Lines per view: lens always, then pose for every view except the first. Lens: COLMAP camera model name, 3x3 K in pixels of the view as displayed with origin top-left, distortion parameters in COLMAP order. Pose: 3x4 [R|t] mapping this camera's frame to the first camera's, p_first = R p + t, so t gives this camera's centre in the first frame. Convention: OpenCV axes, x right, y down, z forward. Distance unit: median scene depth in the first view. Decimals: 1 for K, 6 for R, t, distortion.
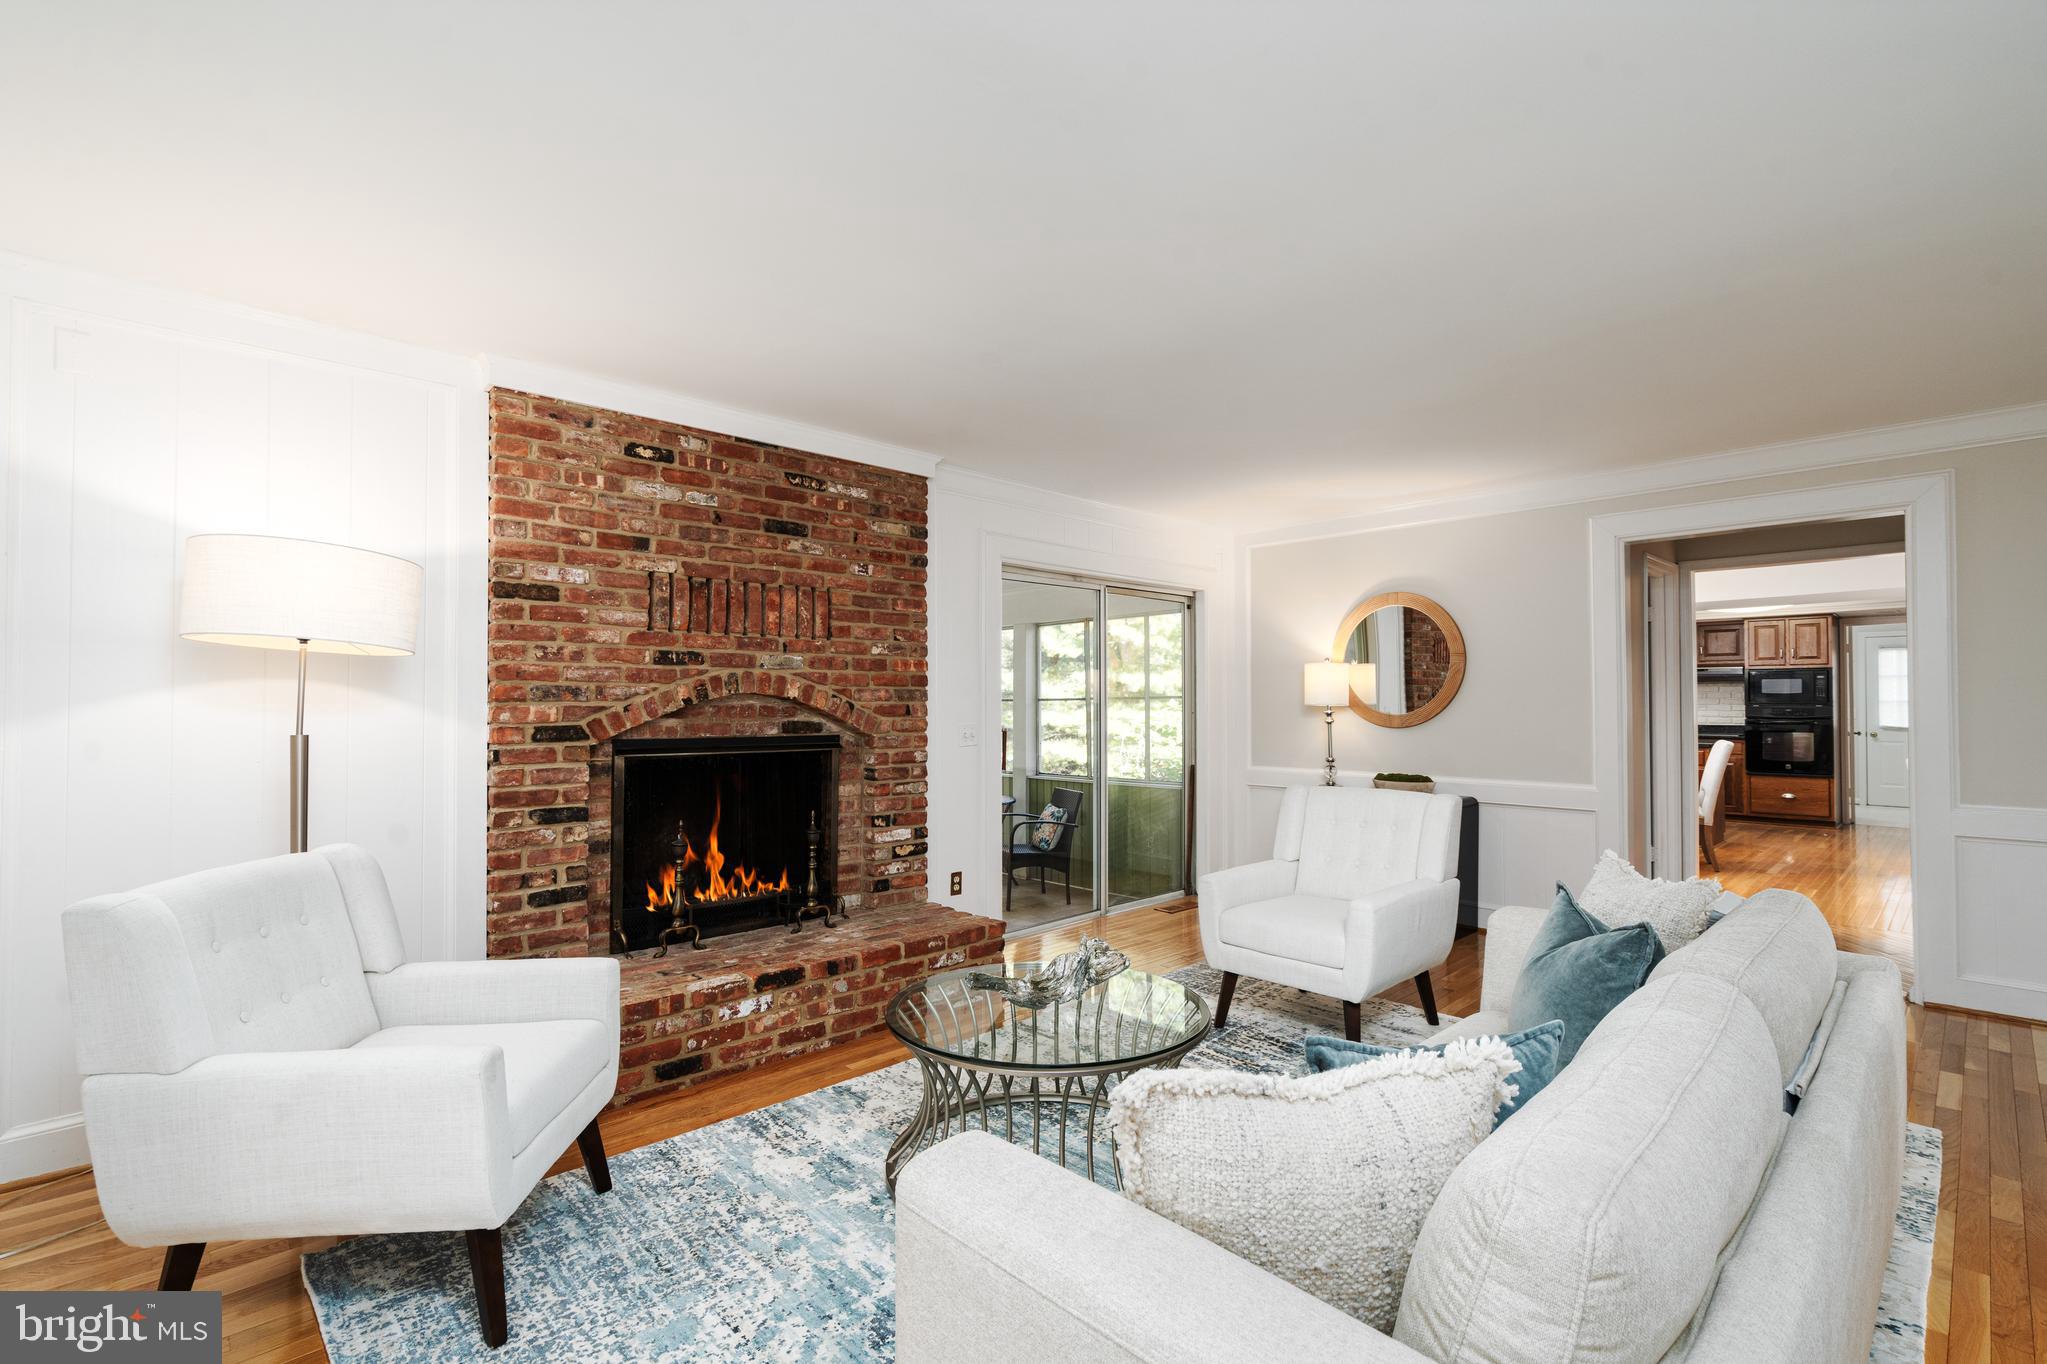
lens RADIAL K [[935.1, 0, 1028.3], [0, 935.1, 692.9], [0, 0, 1]] dist [-0.003507, 0.000104]
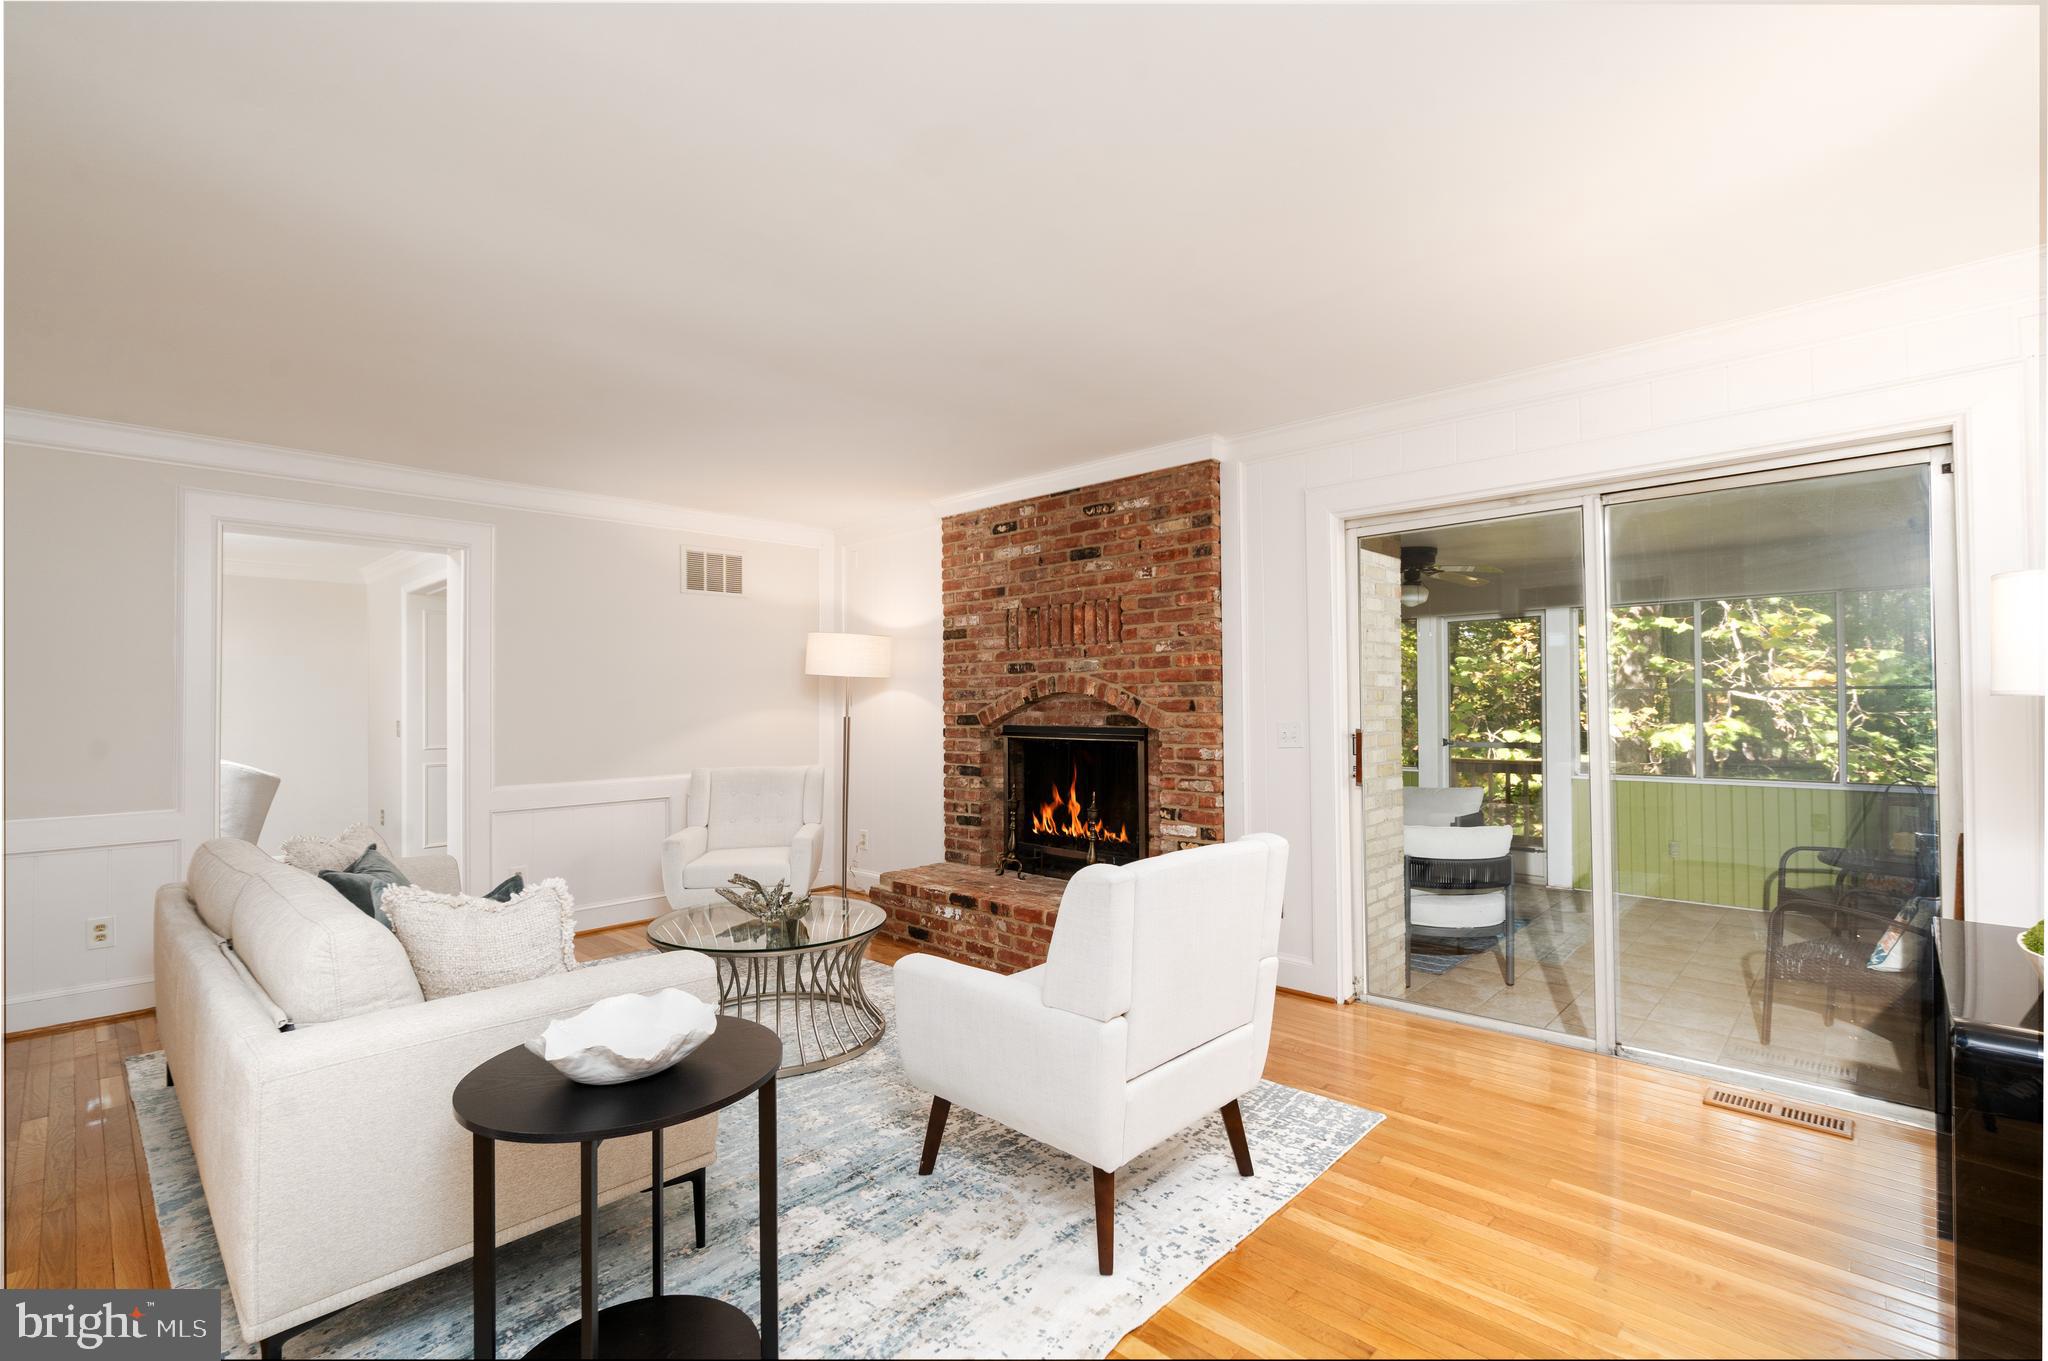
lens RADIAL K [[935.6, 0, 1028.8], [0, 935.6, 691.4], [0, 0, 1]] dist [-0.003507, 0.000104]
pose [[0.034426, -0.008721, -0.999369, 0.959393], [0.023200, 0.999699, -0.007924, 0.008207], [0.999138, -0.022912, 0.034618, 0.902486]]
